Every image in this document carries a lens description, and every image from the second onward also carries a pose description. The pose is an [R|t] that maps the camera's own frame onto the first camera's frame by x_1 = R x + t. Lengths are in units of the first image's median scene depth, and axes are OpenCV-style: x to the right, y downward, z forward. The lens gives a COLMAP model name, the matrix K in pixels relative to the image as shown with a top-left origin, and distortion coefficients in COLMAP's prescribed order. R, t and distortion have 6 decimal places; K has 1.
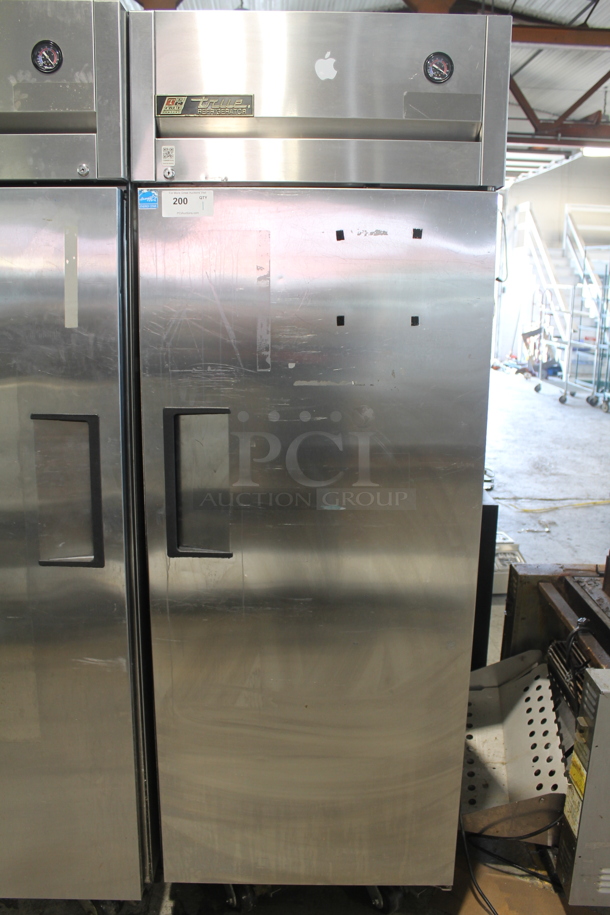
lens RADIAL K [[799.5, 0, 303.8], [0, 799.5, 455.5], [0, 0, 1]] dist [-0.132165, 0.092192]
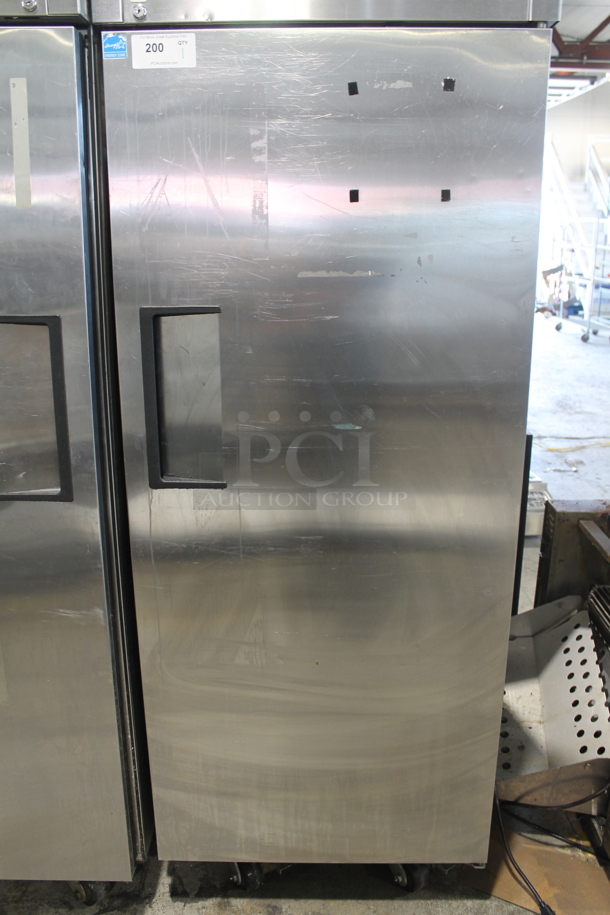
lens RADIAL K [[799.5, 0, 313.2], [0, 799.5, 455.0], [0, 0, 1]] dist [-0.132165, 0.092192]
pose [[0.999932, -0.008485, -0.007988, 0.007349], [0.008990, 0.997814, 0.065475, 0.037491], [0.007415, -0.065542, 0.997822, 0.161848]]
